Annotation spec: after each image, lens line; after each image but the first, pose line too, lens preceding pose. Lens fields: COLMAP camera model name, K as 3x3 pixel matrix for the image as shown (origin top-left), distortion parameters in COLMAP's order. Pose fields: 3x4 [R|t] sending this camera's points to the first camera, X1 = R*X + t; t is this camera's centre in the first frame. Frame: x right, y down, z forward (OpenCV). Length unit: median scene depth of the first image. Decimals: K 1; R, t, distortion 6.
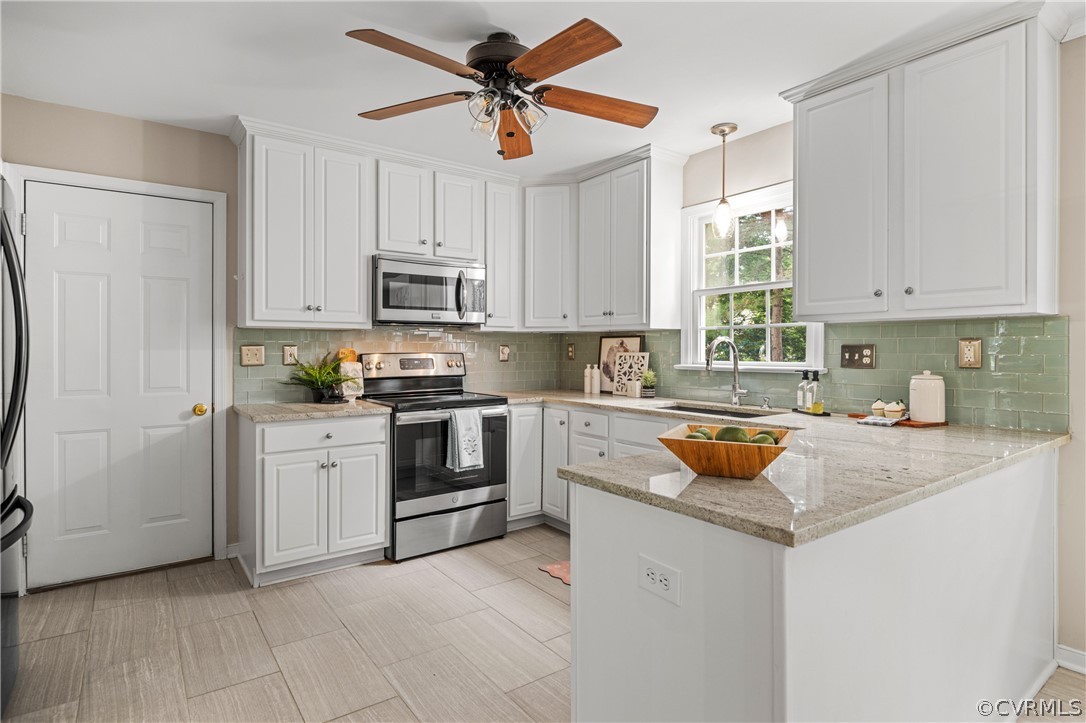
lens RADIAL K [[568.6, 0, 543.5], [0, 568.6, 348.9], [0, 0, 1]] dist [-0.003415, -0.001815]
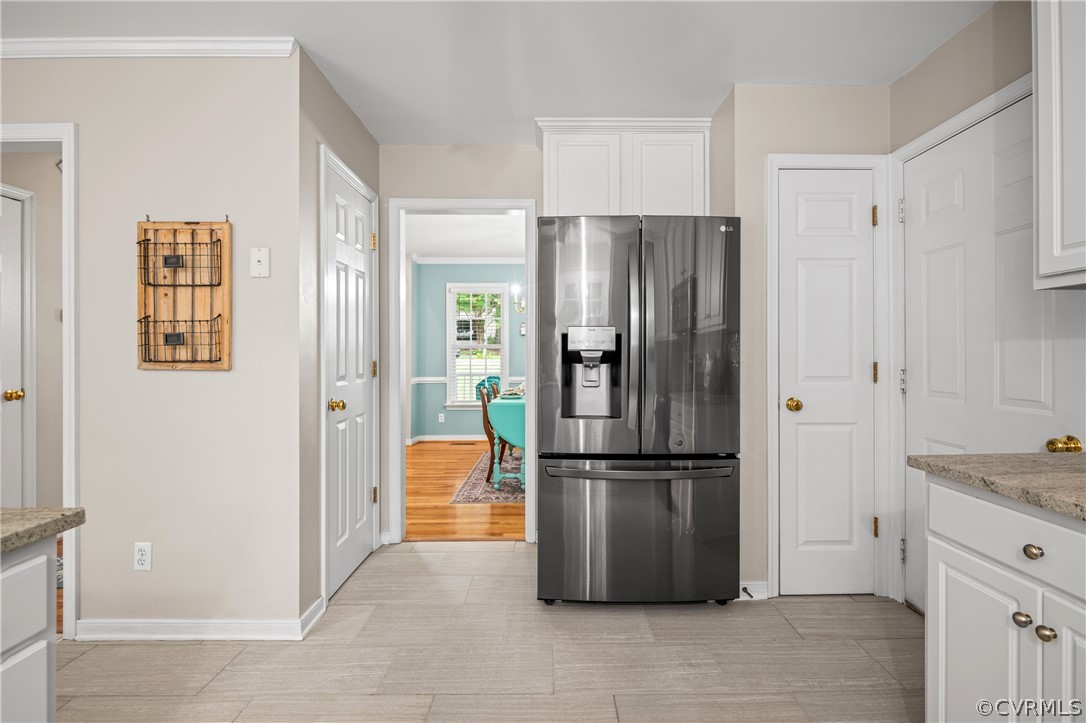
lens RADIAL K [[499.9, 0, 543.7], [0, 499.9, 350.2], [0, 0, 1]] dist [0.007383, -0.008968]
pose [[-0.583340, 0.001339, -0.812227, 0.086966], [0.003224, 0.999995, -0.000667, 0.010286], [0.812221, -0.003008, -0.583341, 0.811237]]
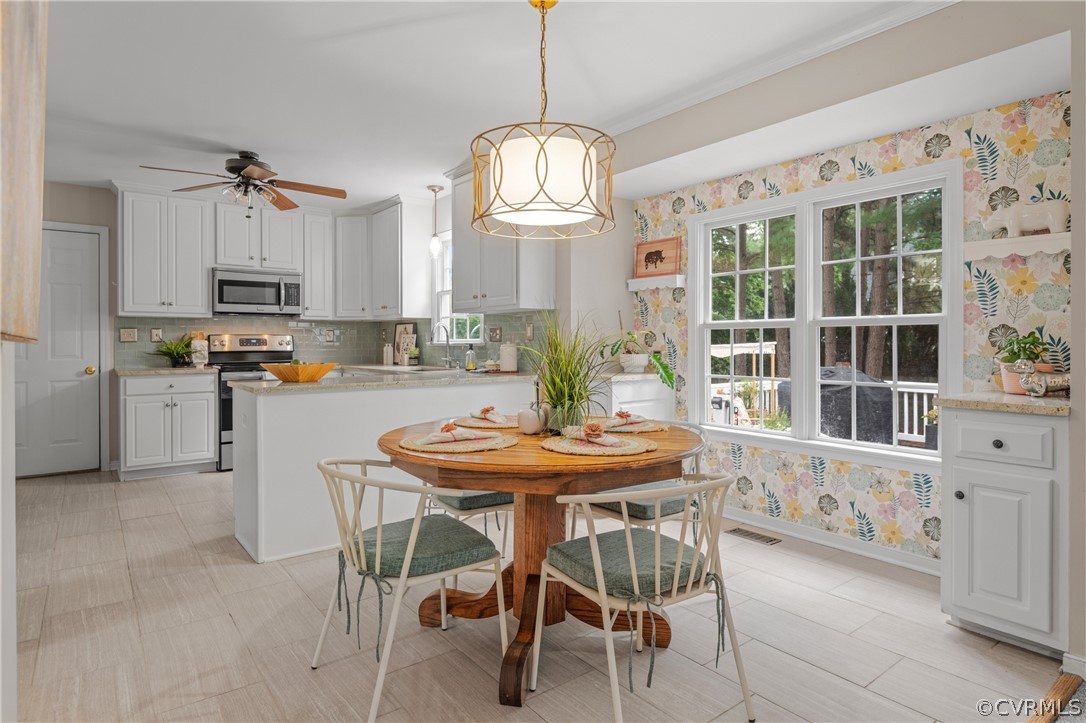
lens RADIAL K [[597.5, 0, 546.3], [0, 597.5, 343.9], [0, 0, 1]] dist [-0.001381, -0.001542]
pose [[0.999639, 0.000124, 0.026877, 0.531302], [-0.000229, 0.999992, 0.003907, 0.027532], [-0.026876, -0.003912, 0.999631, -0.582675]]
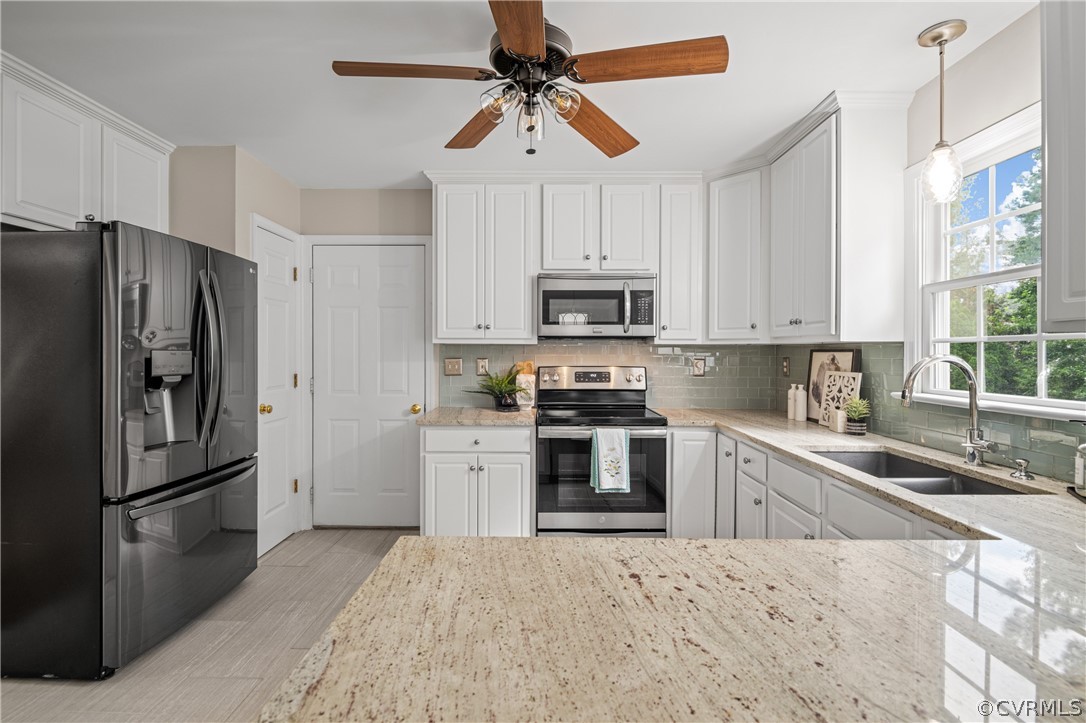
lens RADIAL K [[499.9, 0, 543.7], [0, 499.9, 350.2], [0, 0, 1]] dist [0.007383, -0.008968]
pose [[0.801871, 0.002676, -0.597492, 0.272293], [-0.005080, 0.999984, -0.002339, -0.021801], [0.597476, 0.004911, 0.801872, 0.257554]]
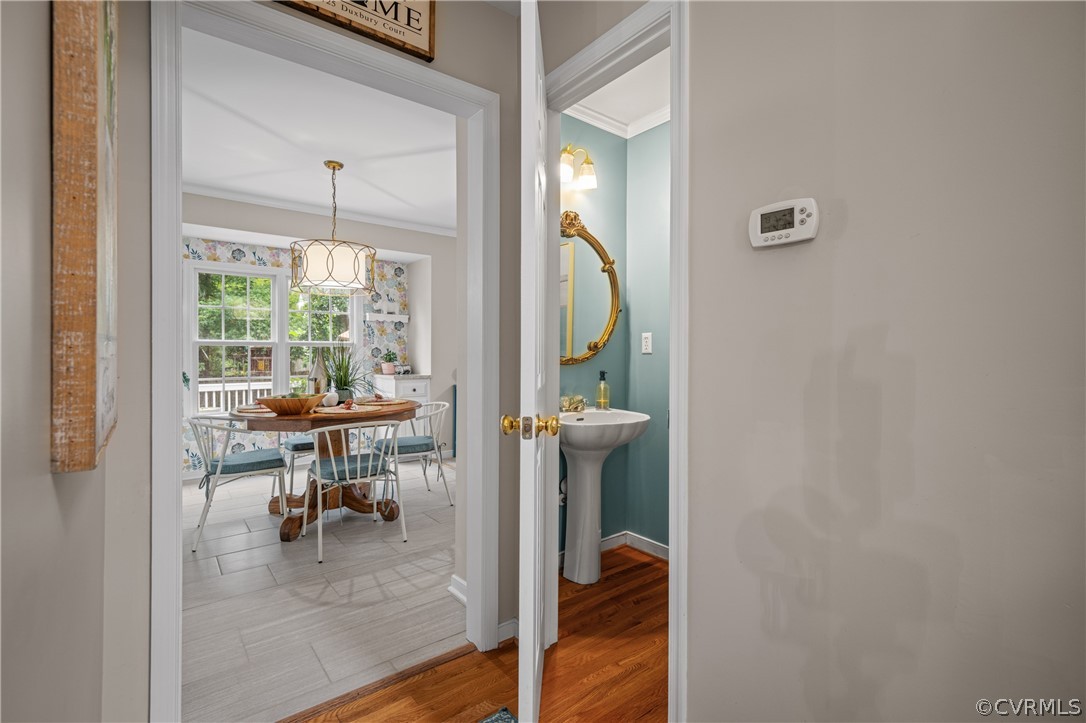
lens RADIAL K [[499.9, 0, 543.7], [0, 499.9, 350.2], [0, 0, 1]] dist [0.007383, -0.008968]
pose [[-0.039532, 0.009233, 0.999176, -0.489383], [0.000398, 0.999957, -0.009224, 0.028727], [-0.999218, 0.000033, -0.039534, -0.297955]]
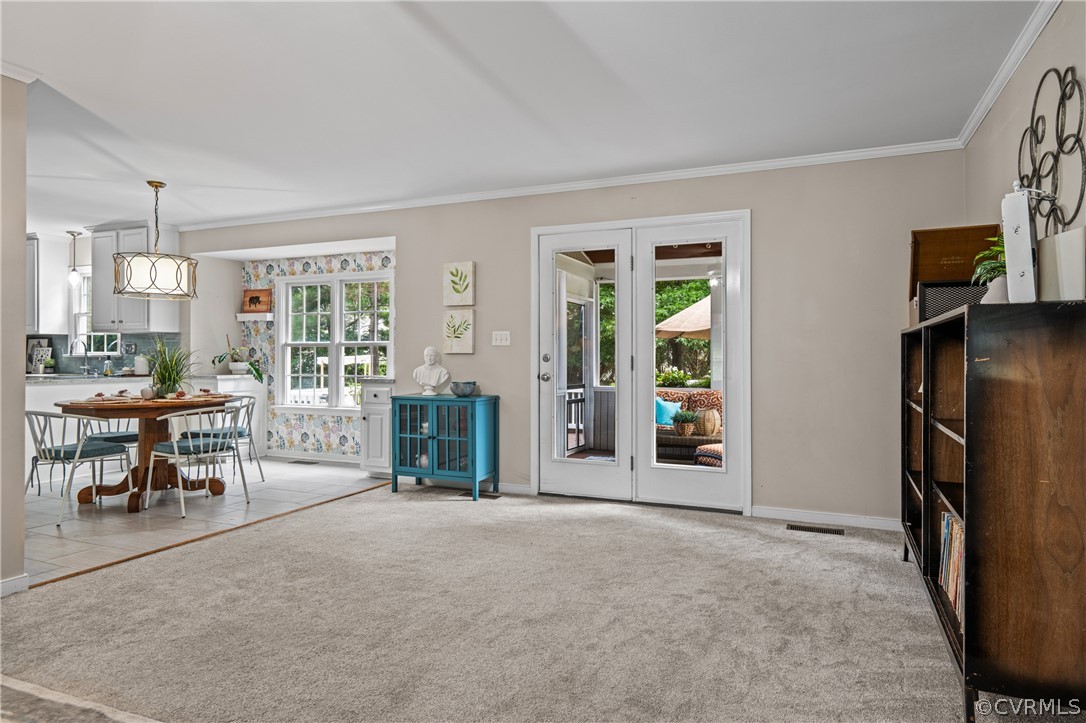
lens RADIAL K [[621.2, 0, 577.3], [0, 621.2, 357.8], [0, 0, 1]] dist [-0.003787, -0.003162]
pose [[0.848818, 0.002654, 0.528679, 0.613178], [-0.004335, 0.999989, 0.001941, 0.030275], [-0.528668, -0.003939, 0.848820, -1.608925]]
